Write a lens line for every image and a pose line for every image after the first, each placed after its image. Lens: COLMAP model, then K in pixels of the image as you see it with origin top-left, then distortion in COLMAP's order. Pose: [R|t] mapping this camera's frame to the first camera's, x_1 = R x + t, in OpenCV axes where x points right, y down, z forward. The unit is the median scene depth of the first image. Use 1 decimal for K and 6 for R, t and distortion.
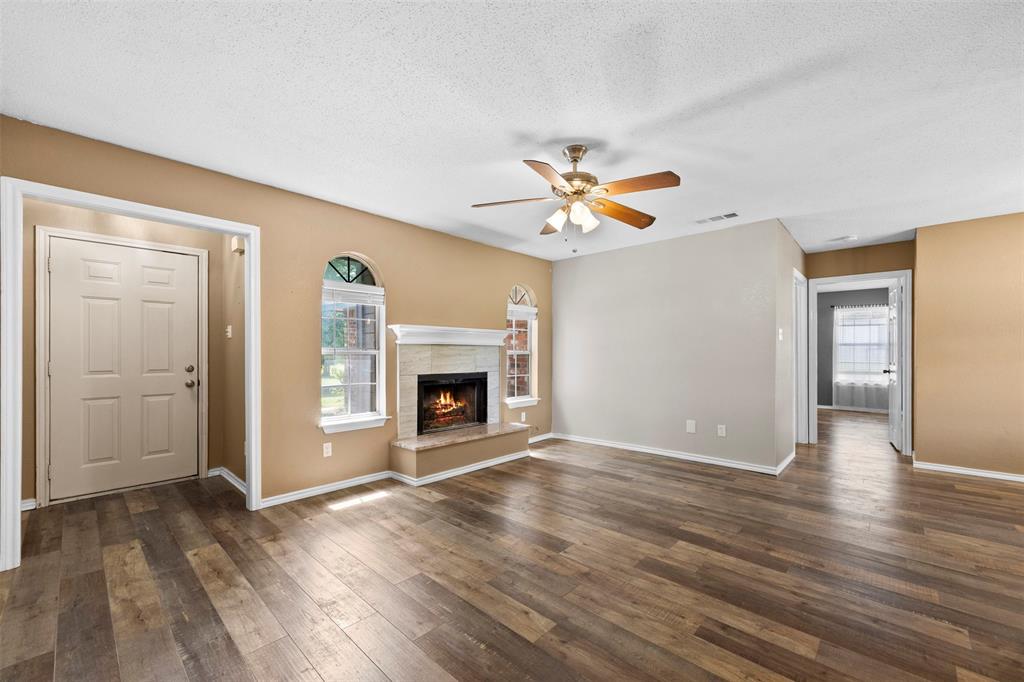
lens RADIAL K [[410.1, 0, 513.3], [0, 410.1, 353.0], [0, 0, 1]] dist [0.000089, -0.000980]
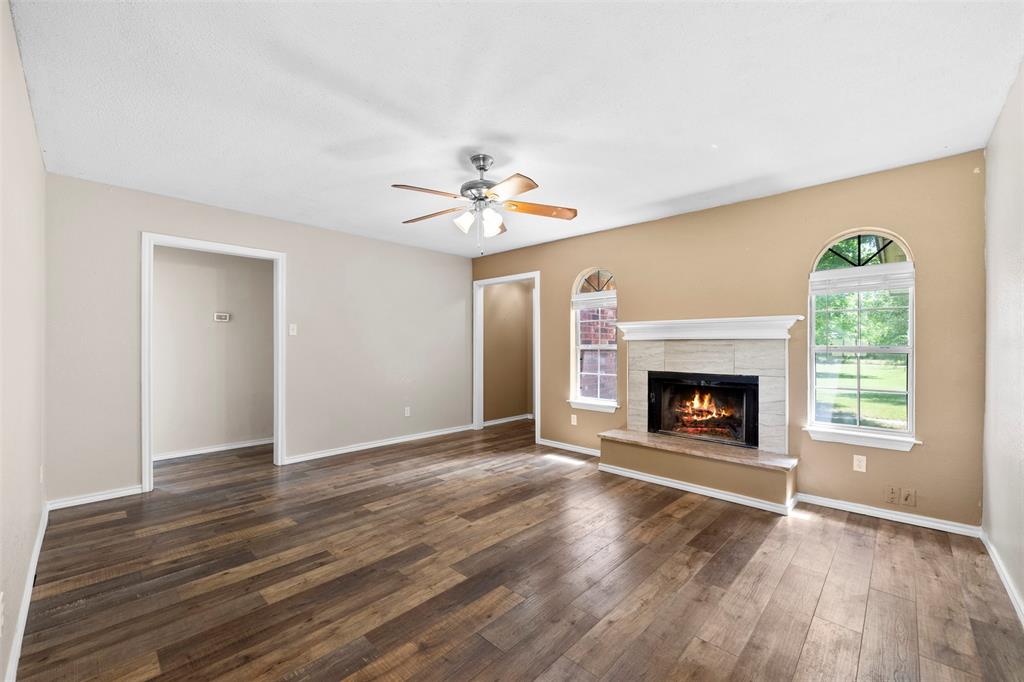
lens RADIAL K [[410.1, 0, 515.5], [0, 410.1, 346.8], [0, 0, 1]] dist [0.000089, -0.000980]
pose [[-0.000419, -0.000985, -0.999999, 0.896746], [-0.004938, 0.999987, -0.000983, -0.002503], [0.999988, 0.004937, -0.000423, 0.801854]]
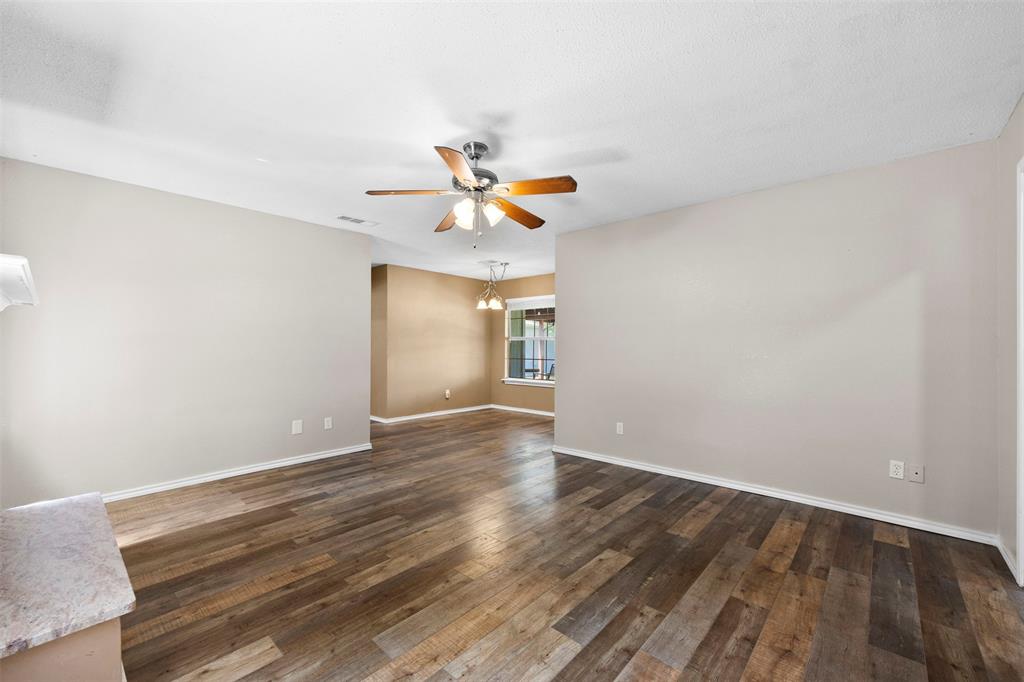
lens RADIAL K [[410.1, 0, 509.2], [0, 410.1, 344.2], [0, 0, 1]] dist [0.000089, -0.000980]
pose [[-0.008964, 0.007070, 0.999935, -0.632813], [-0.000441, 0.999975, -0.007075, -0.000463], [-0.999960, -0.000505, -0.008961, 0.681388]]
